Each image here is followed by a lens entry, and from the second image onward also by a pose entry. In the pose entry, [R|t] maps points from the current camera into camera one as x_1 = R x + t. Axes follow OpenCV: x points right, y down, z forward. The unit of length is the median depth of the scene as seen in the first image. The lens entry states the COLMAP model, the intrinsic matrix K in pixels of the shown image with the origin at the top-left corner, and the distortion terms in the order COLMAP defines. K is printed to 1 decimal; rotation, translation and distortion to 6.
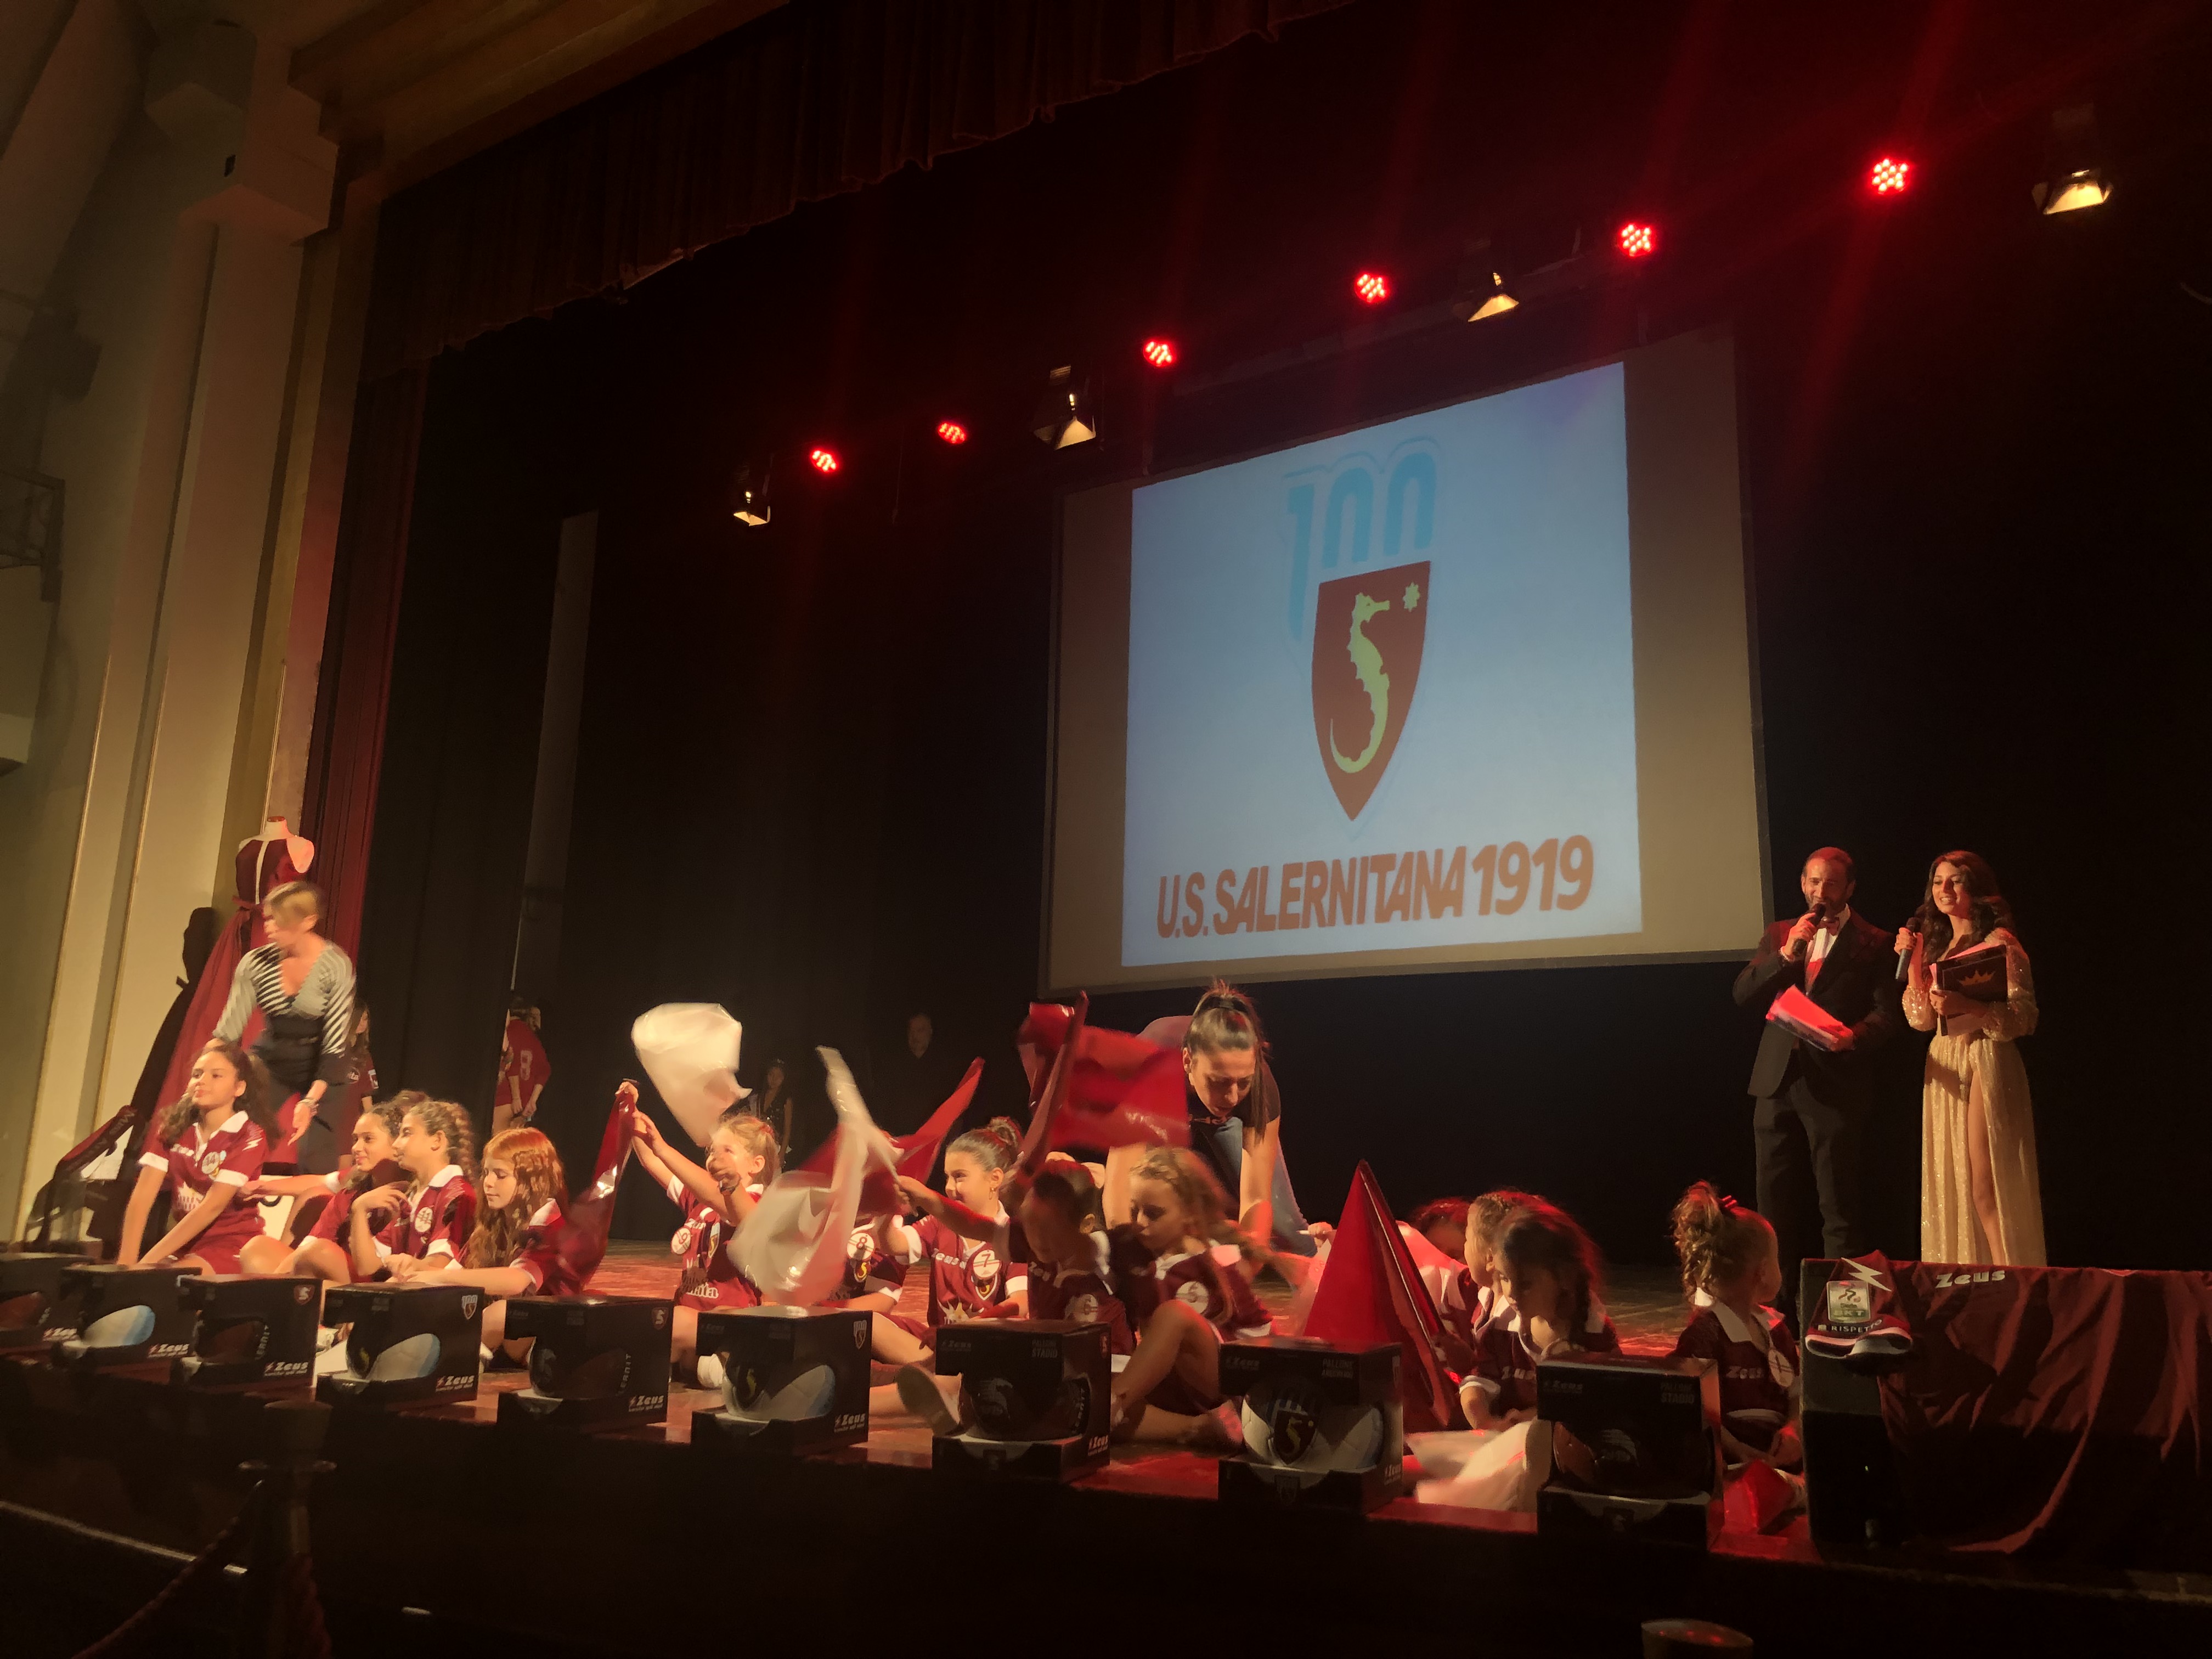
lens RADIAL K [[1777.2, 0, 1106.0], [0, 1777.2, 829.5], [0, 0, 1]] dist [-0.009545, 0.036460]
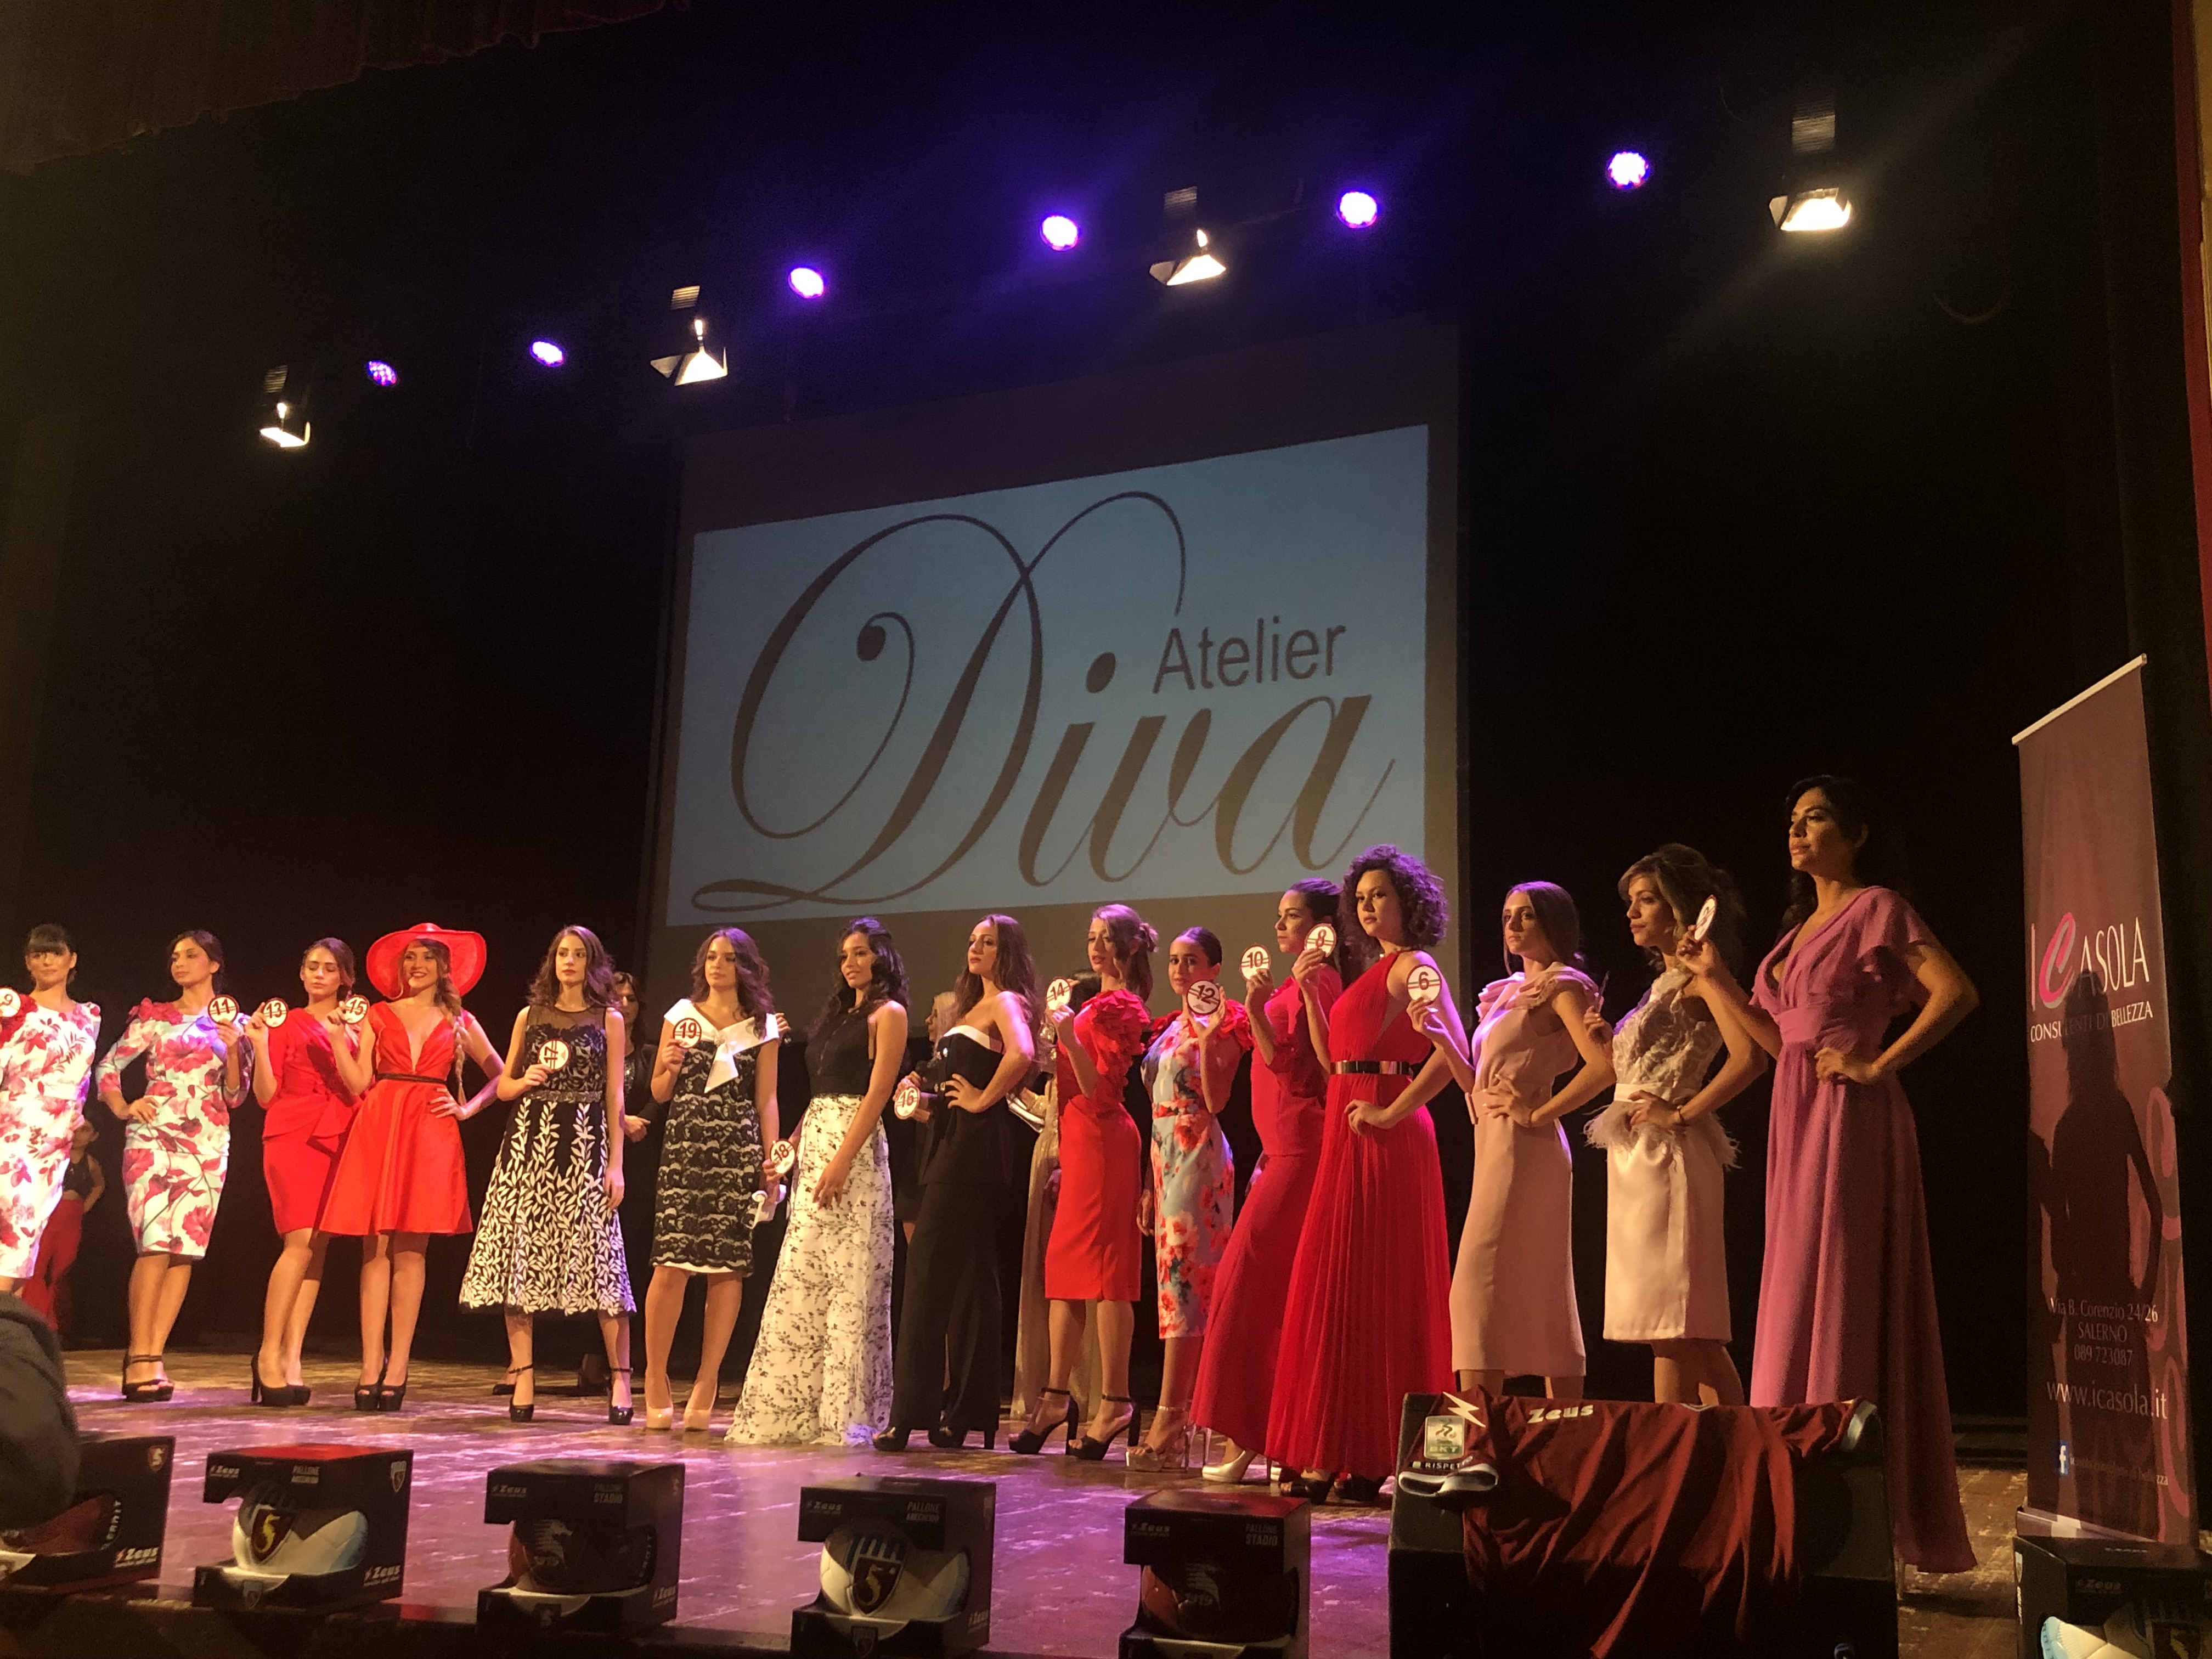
lens RADIAL K [[2208.3, 0, 1106.0], [0, 2208.3, 829.5], [0, 0, 1]] dist [0.006079, -0.017166]
pose [[0.984871, 0.039818, 0.168654, 0.012392], [-0.040616, 0.999174, 0.001288, -0.062504], [-0.168463, -0.008119, 0.985675, -0.165928]]
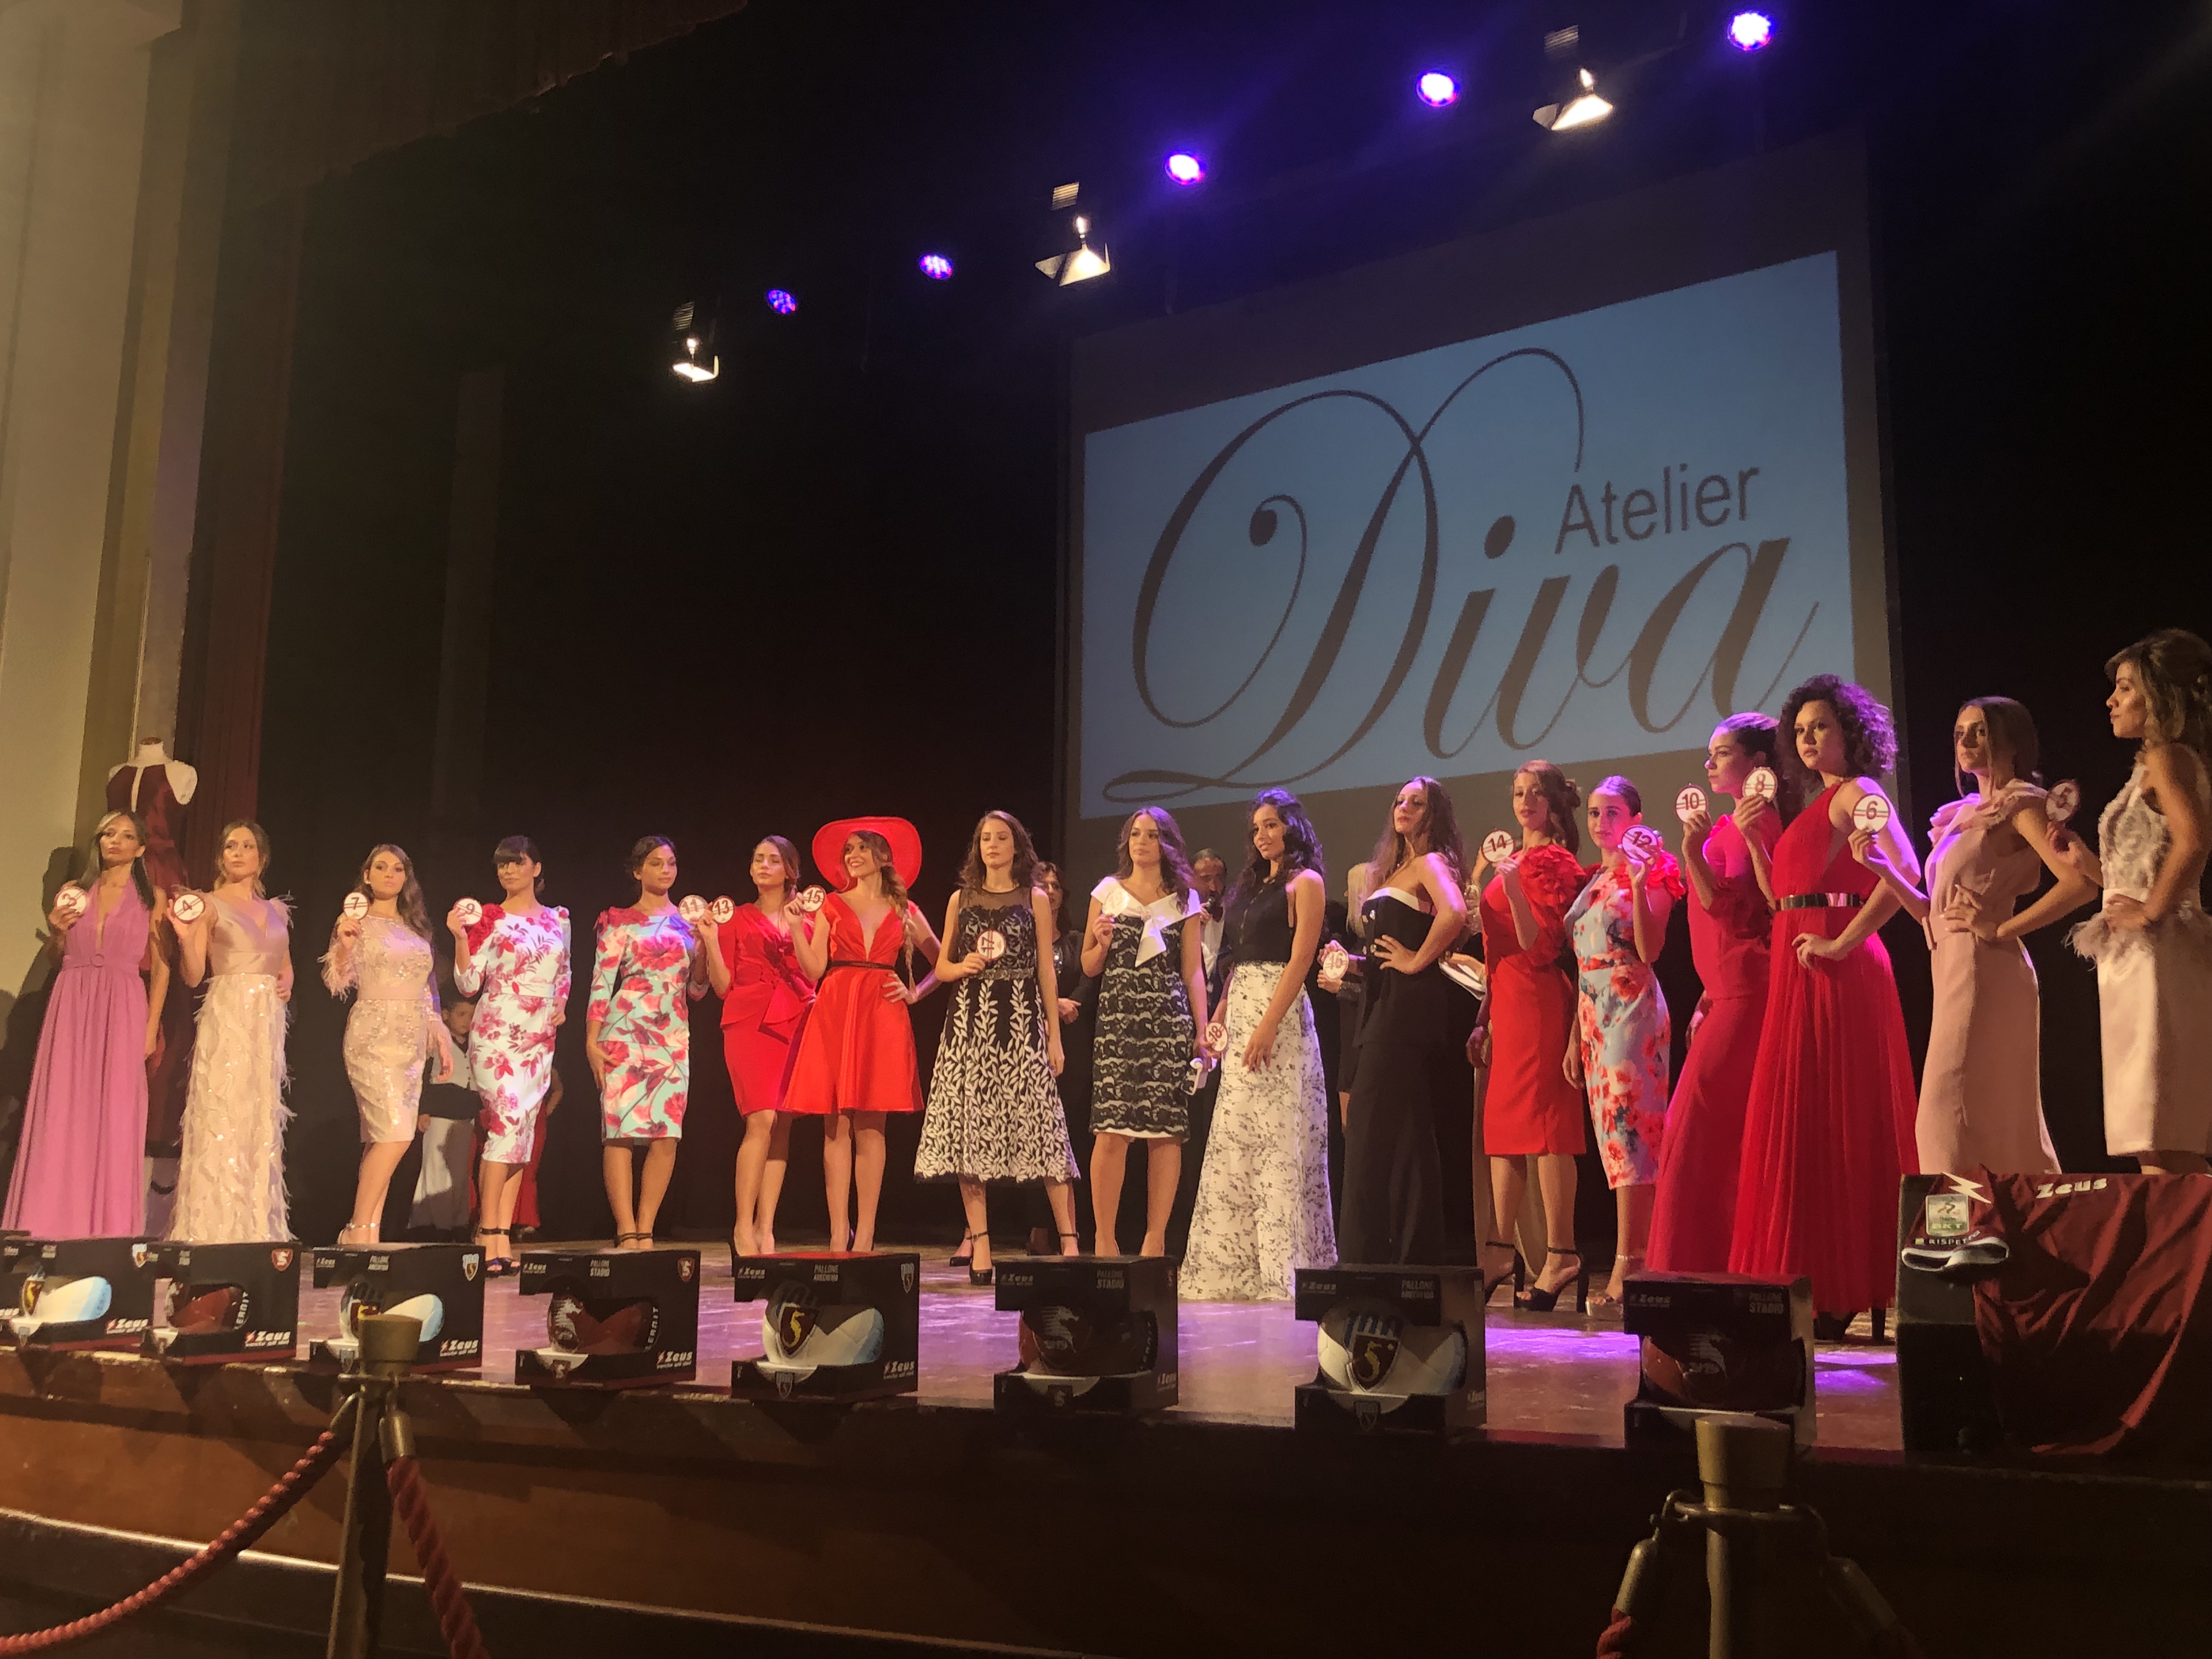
lens RADIAL K [[2208.3, 0, 1106.0], [0, 2208.3, 829.5], [0, 0, 1]] dist [0.006079, -0.017166]
pose [[0.999883, -0.015118, -0.002213, -0.031191], [0.015195, 0.999063, 0.040531, 0.001349], [0.001599, -0.040559, 0.999176, -0.181741]]
